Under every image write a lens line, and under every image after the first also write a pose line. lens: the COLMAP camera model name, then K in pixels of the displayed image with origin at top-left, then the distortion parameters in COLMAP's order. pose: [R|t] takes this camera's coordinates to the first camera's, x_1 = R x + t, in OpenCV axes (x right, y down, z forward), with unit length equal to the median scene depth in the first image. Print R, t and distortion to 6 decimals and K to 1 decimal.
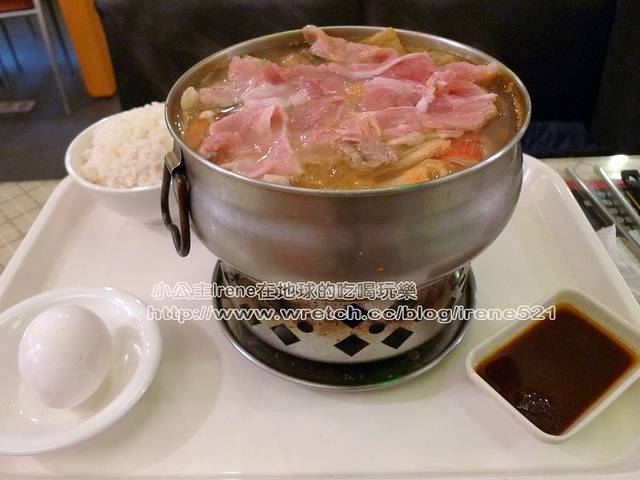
lens RADIAL K [[528.2, 0, 319.7], [0, 528.2, 237.6], [0, 0, 1]] dist [-0.017543, -0.006094]
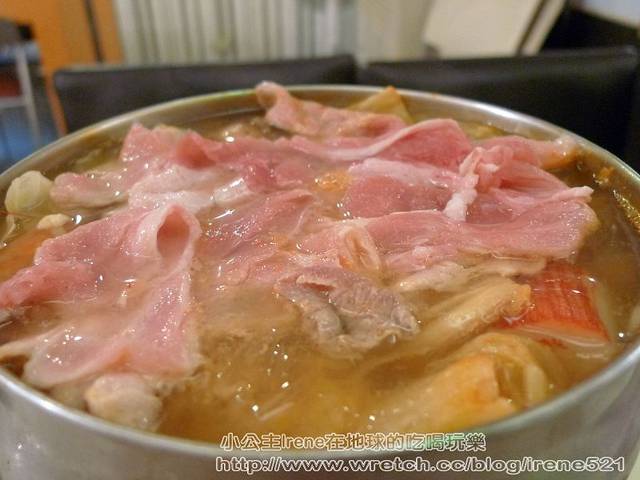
lens RADIAL K [[528.2, 0, 320.4], [0, 528.2, 241.0], [0, 0, 1]] dist [-0.017543, -0.006094]
pose [[0.999909, 0.008087, 0.010817, 0.051352], [-0.006249, 0.987059, -0.160237, -0.130155], [-0.011973, 0.160155, 0.987019, 0.474869]]
